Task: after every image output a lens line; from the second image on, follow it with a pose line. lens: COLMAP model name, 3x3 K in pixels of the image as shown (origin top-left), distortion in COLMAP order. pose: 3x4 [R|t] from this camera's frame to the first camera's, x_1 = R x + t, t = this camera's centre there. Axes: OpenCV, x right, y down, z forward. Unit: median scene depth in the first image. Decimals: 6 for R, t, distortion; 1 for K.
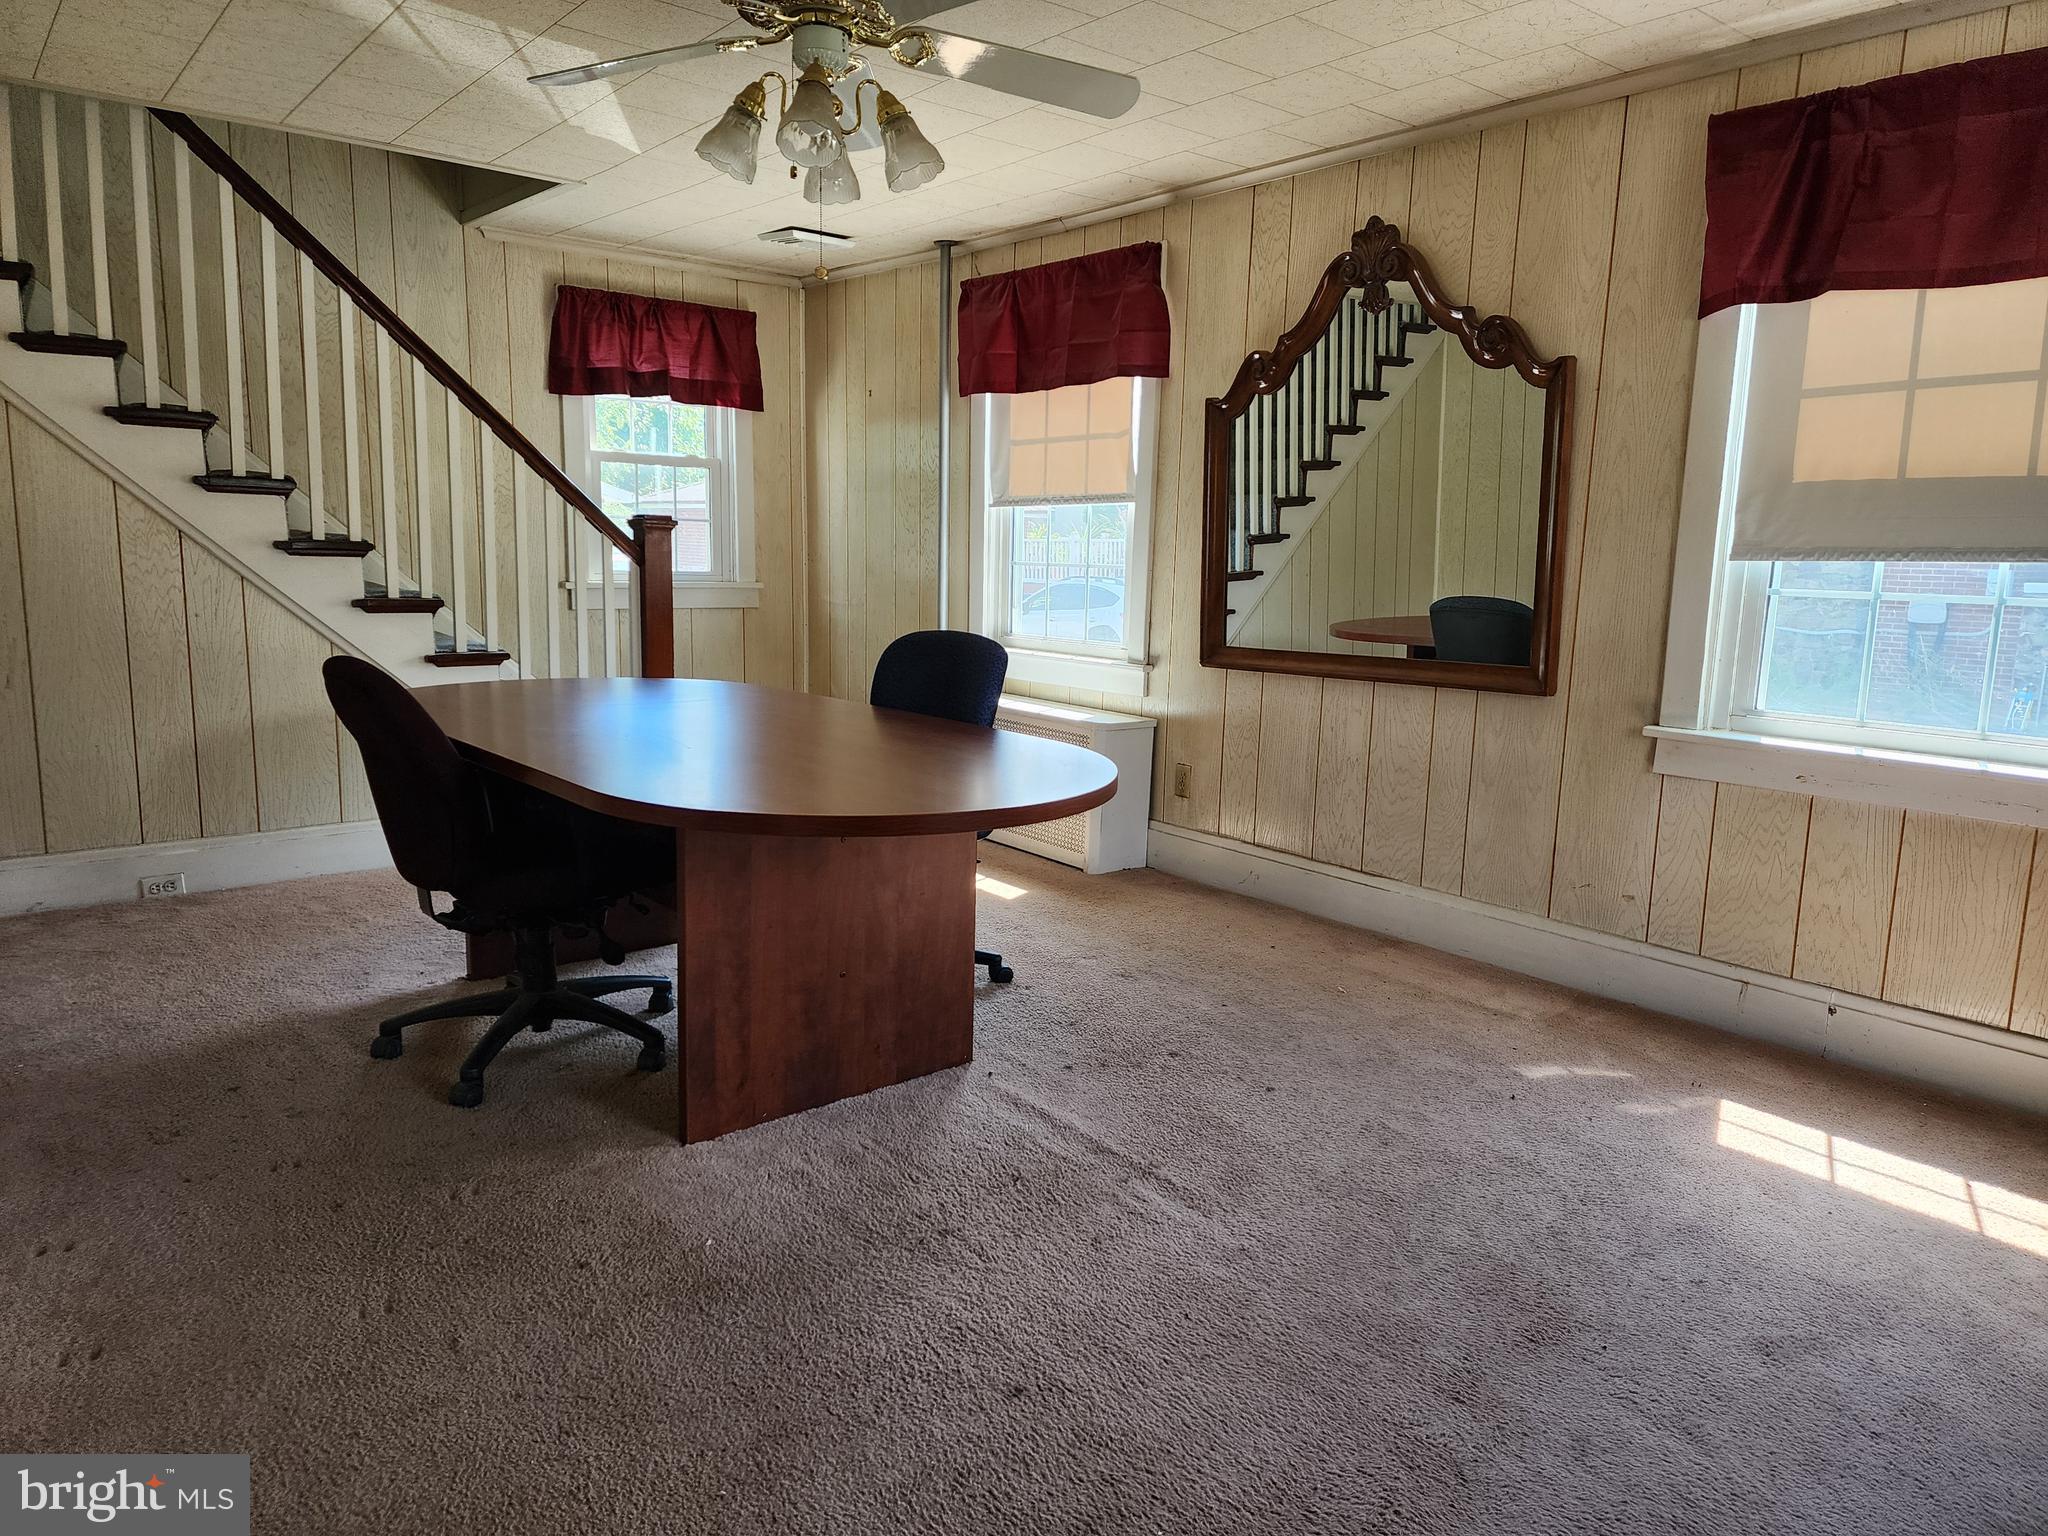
lens RADIAL K [[1355.1, 0, 1024.0], [0, 1355.1, 768.0], [0, 0, 1]] dist [0.070974, -0.067441]
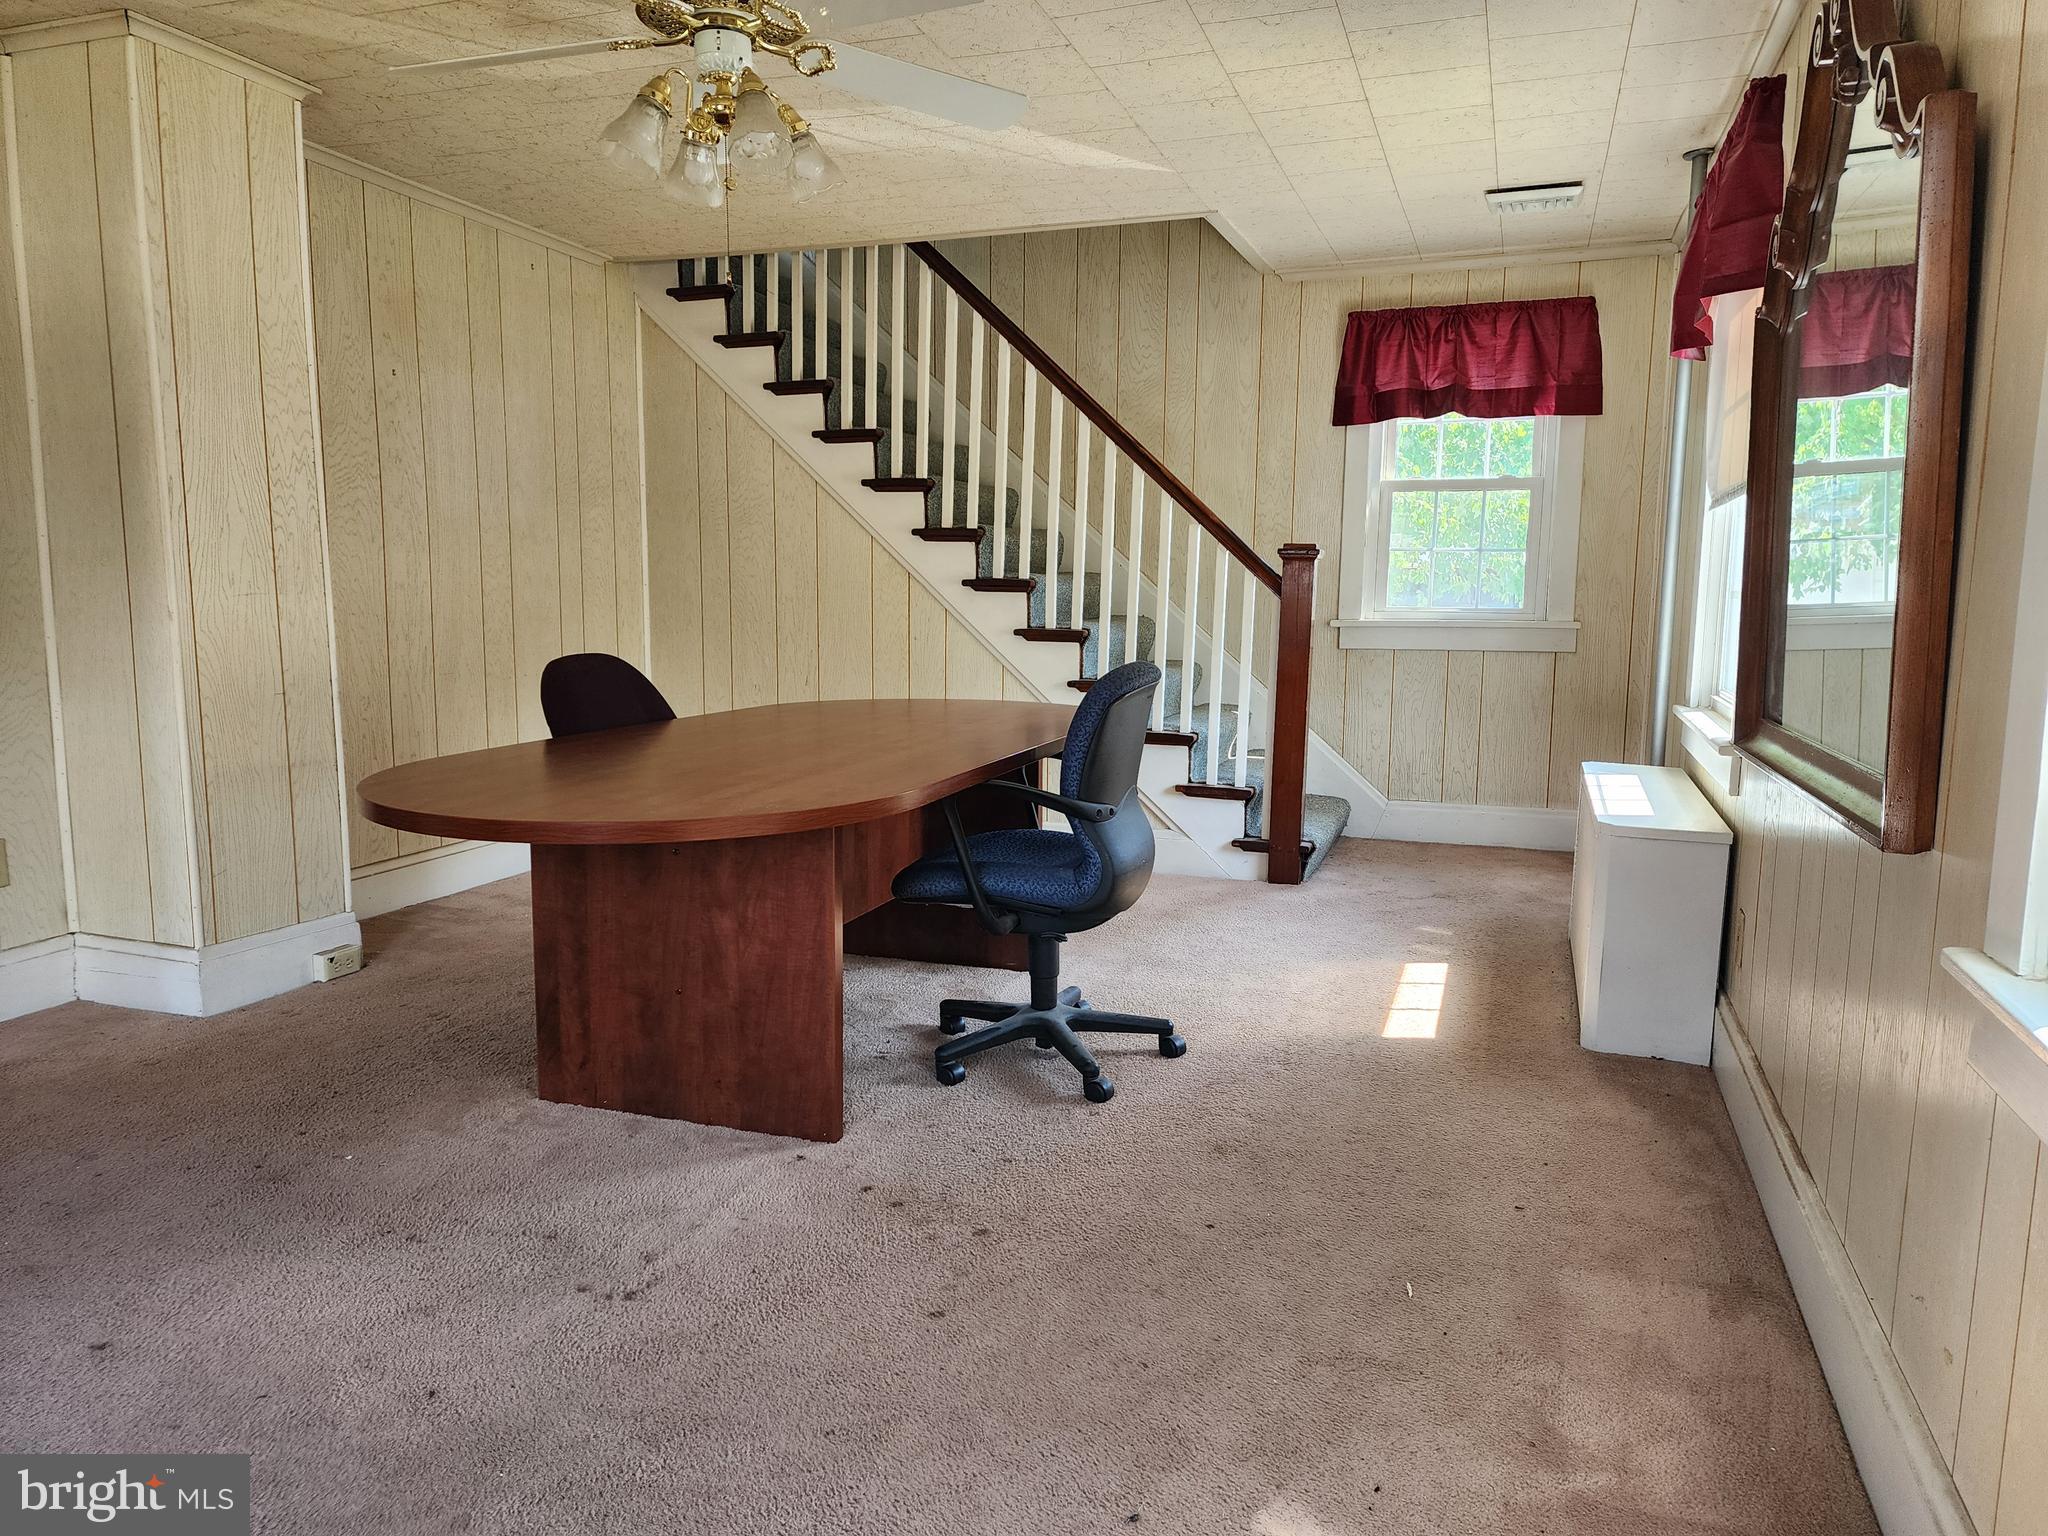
lens RADIAL K [[1380.4, 0, 1024.0], [0, 1380.4, 768.0], [0, 0, 1]] dist [0.009478, 0.000653]
pose [[0.502474, 0.094954, -0.859362, 0.432425], [-0.135185, 0.990354, 0.030384, -0.036465], [0.853958, 0.100906, 0.510464, 0.362309]]
